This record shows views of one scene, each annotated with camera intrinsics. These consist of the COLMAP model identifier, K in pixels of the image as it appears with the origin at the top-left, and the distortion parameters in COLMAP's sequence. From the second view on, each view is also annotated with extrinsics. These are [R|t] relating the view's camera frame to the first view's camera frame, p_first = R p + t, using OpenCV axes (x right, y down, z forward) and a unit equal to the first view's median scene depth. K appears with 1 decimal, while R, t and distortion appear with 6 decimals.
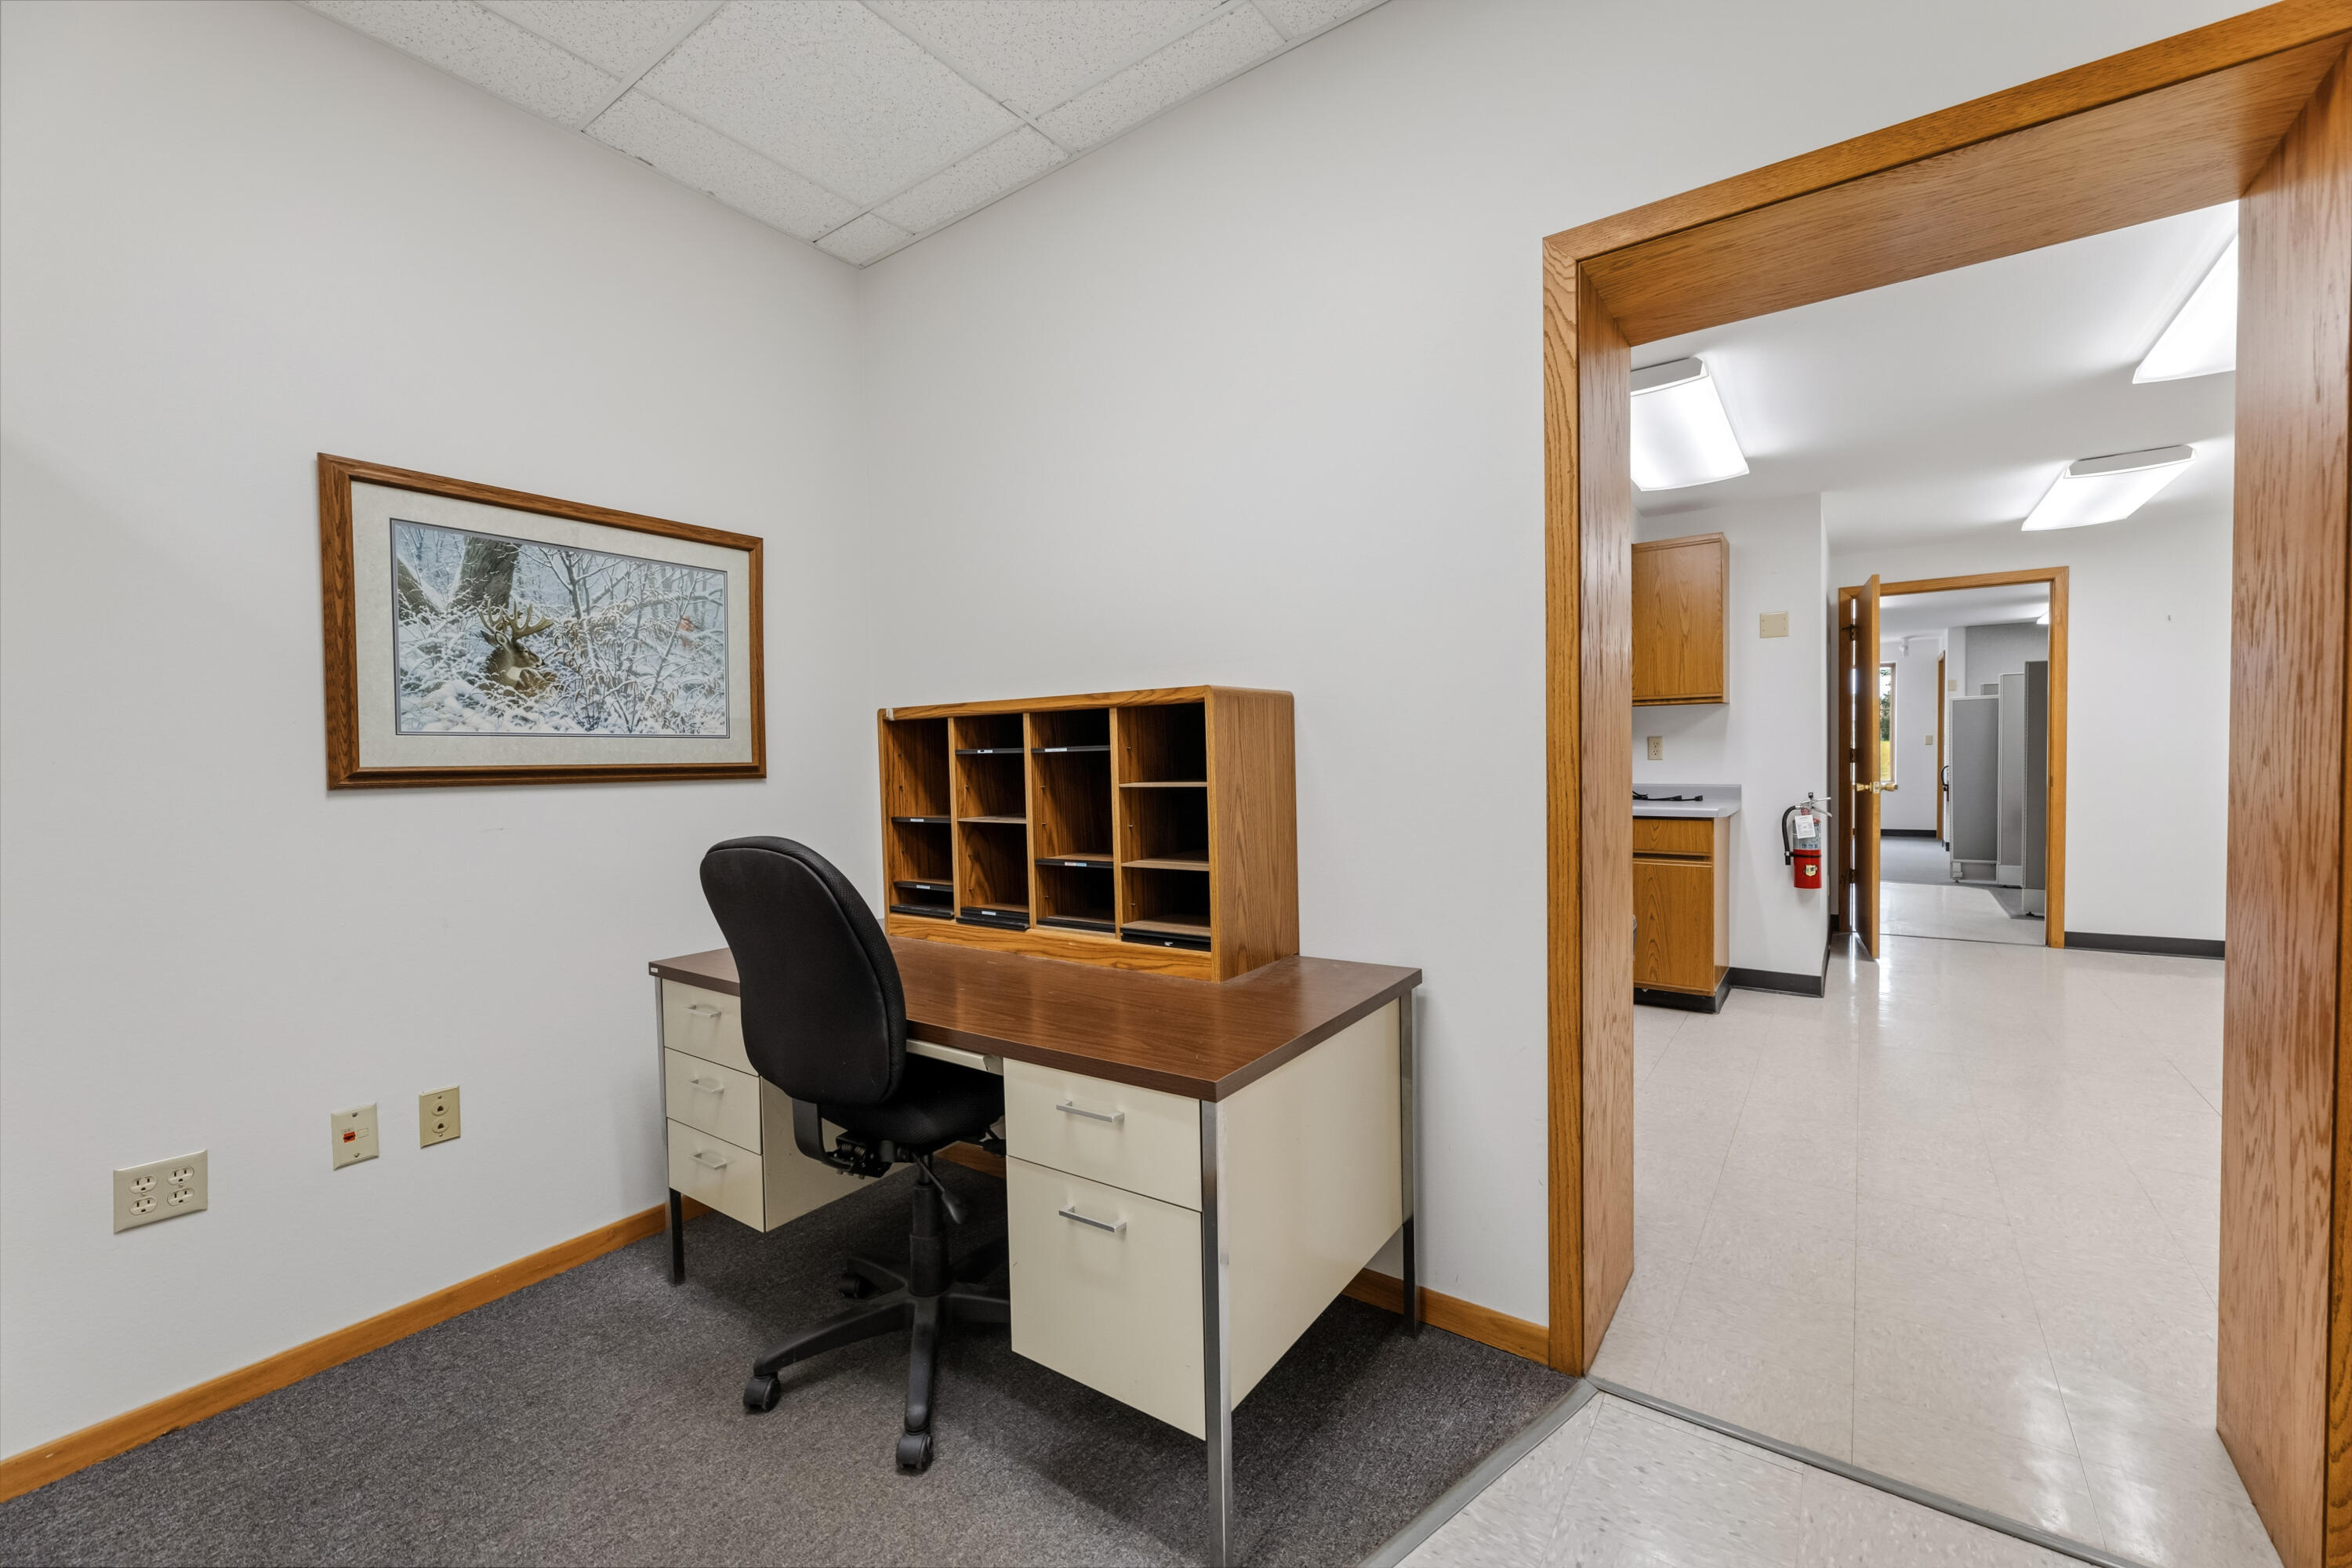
lens RADIAL K [[951.8, 0, 1176.0], [0, 951.8, 784.0], [0, 0, 1]] dist [0.000055, -0.000006]
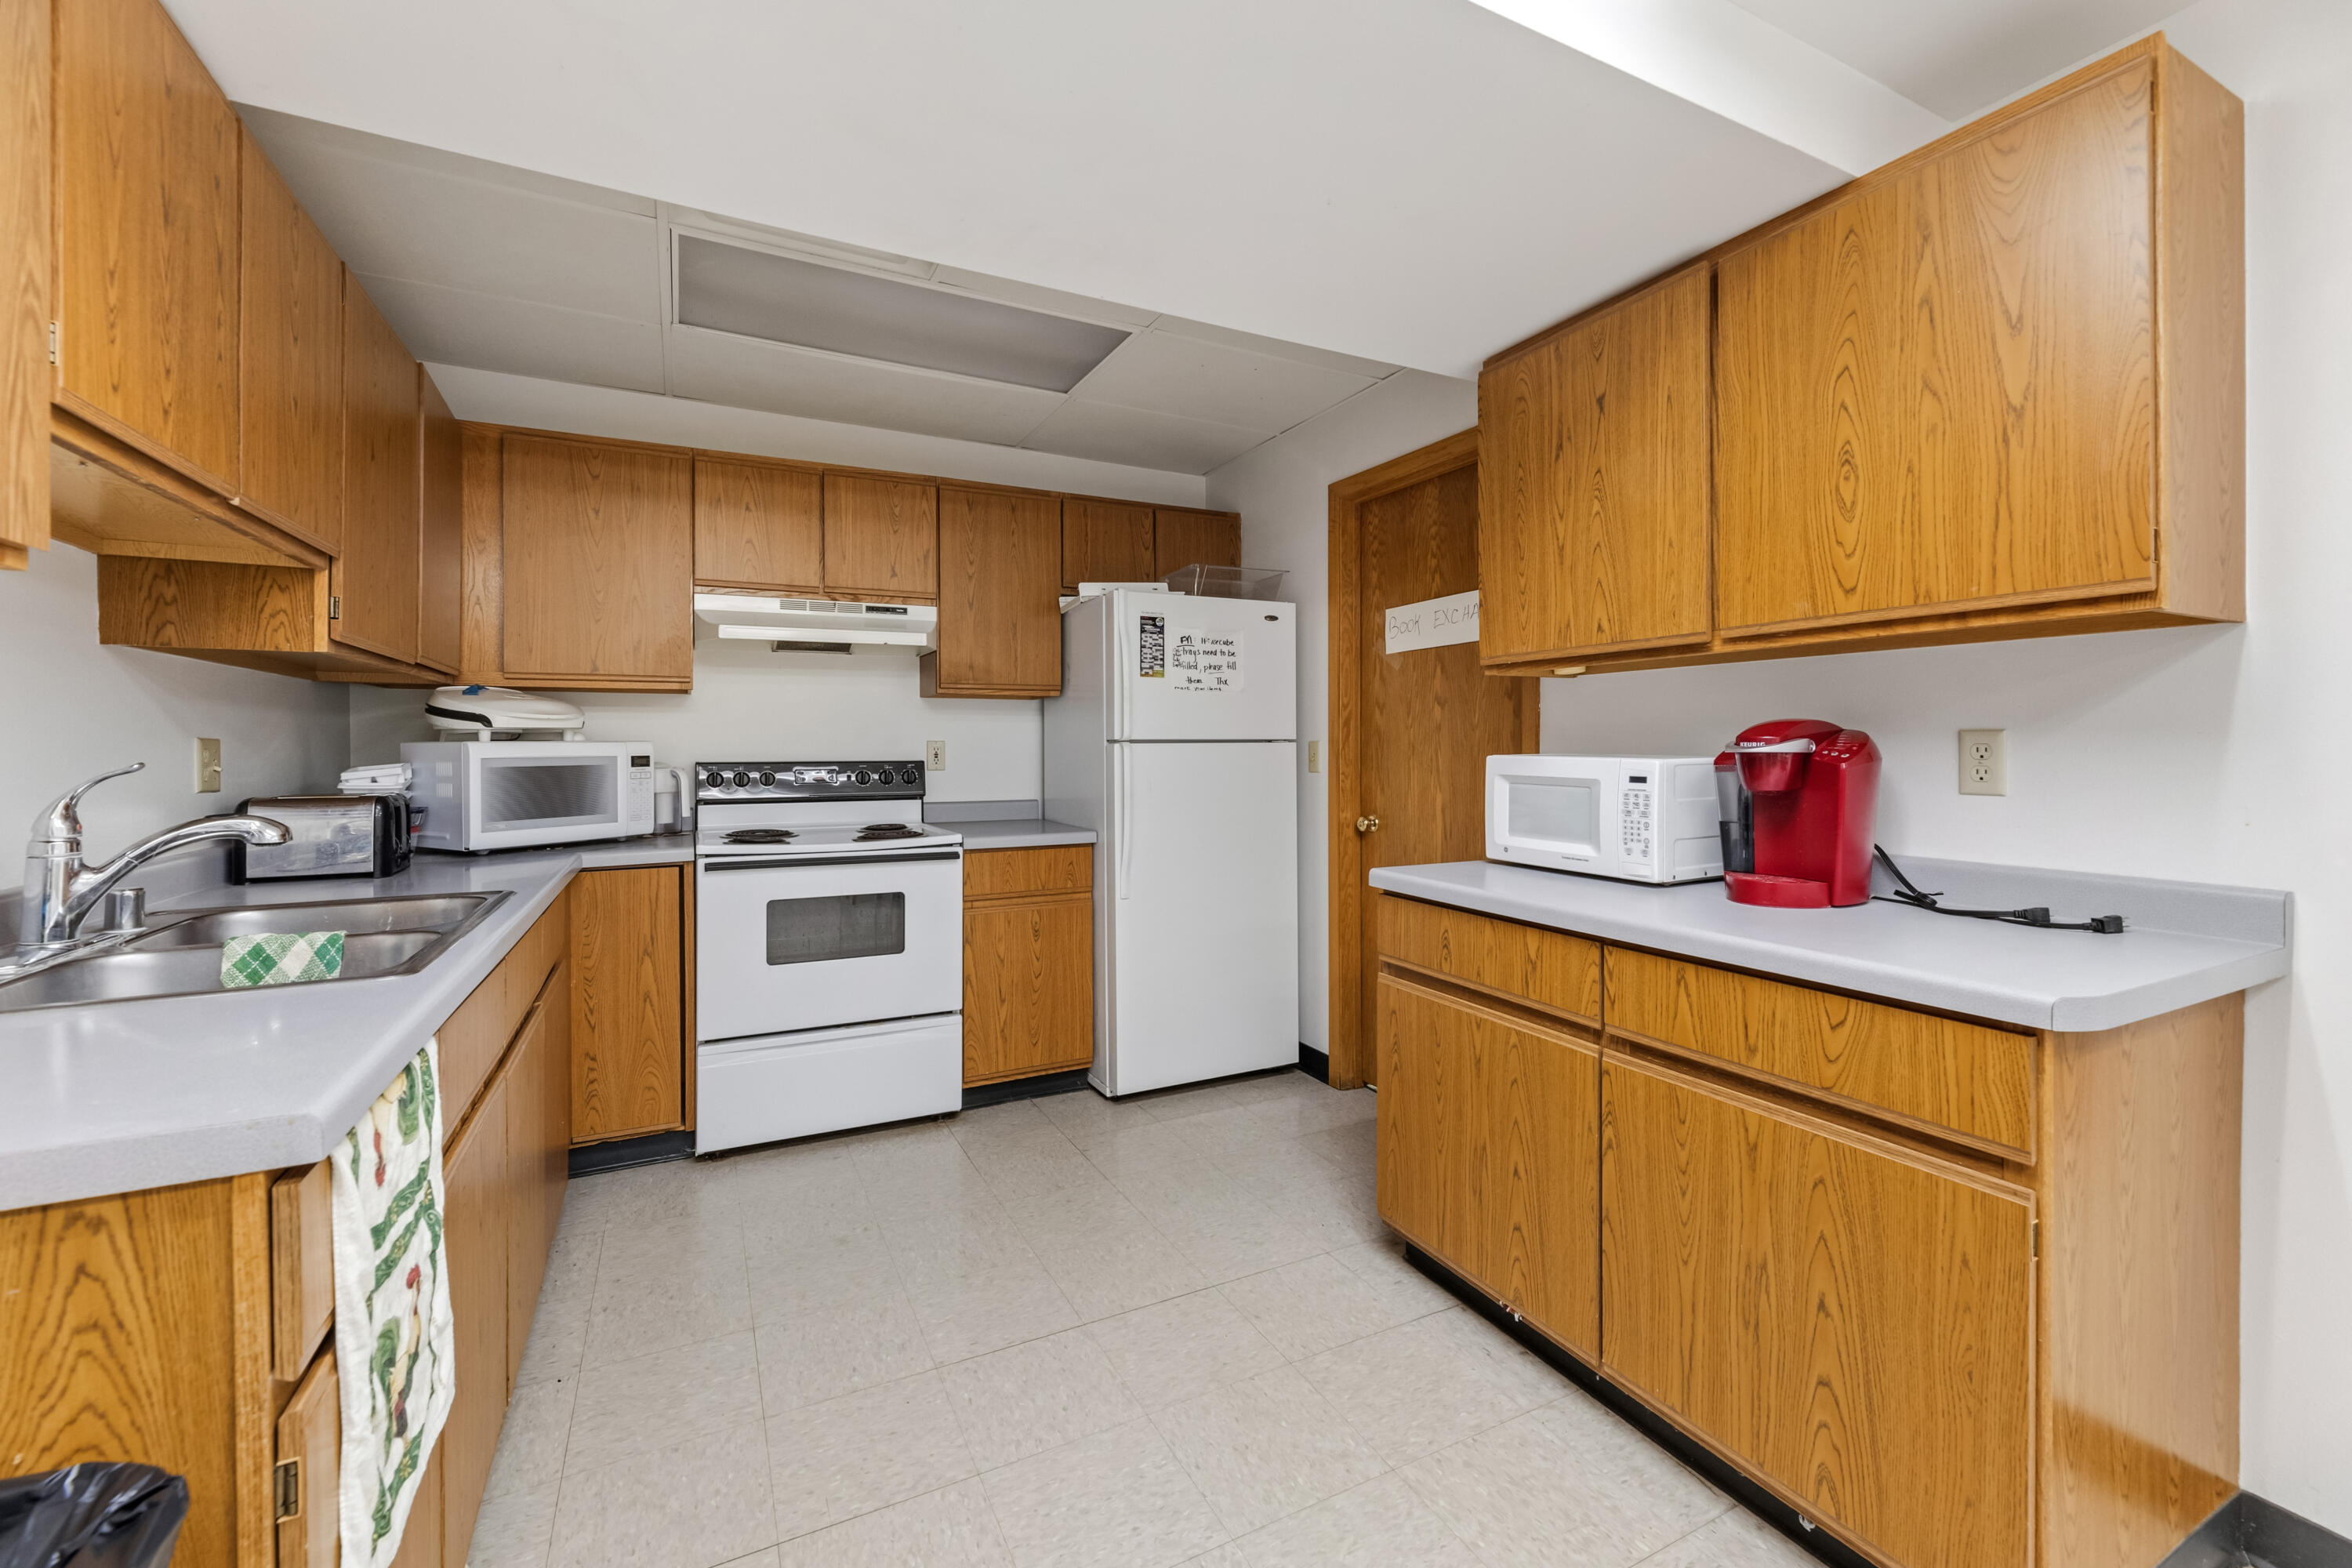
lens RADIAL K [[963.4, 0, 1179.6], [0, 963.4, 749.2], [0, 0, 1]] dist [-0.000307, -0.000055]
pose [[0.885813, 0.016100, -0.463762, 0.421700], [-0.028001, 0.999431, -0.018789, -0.028645], [0.463196, 0.029629, 0.885760, 0.568861]]
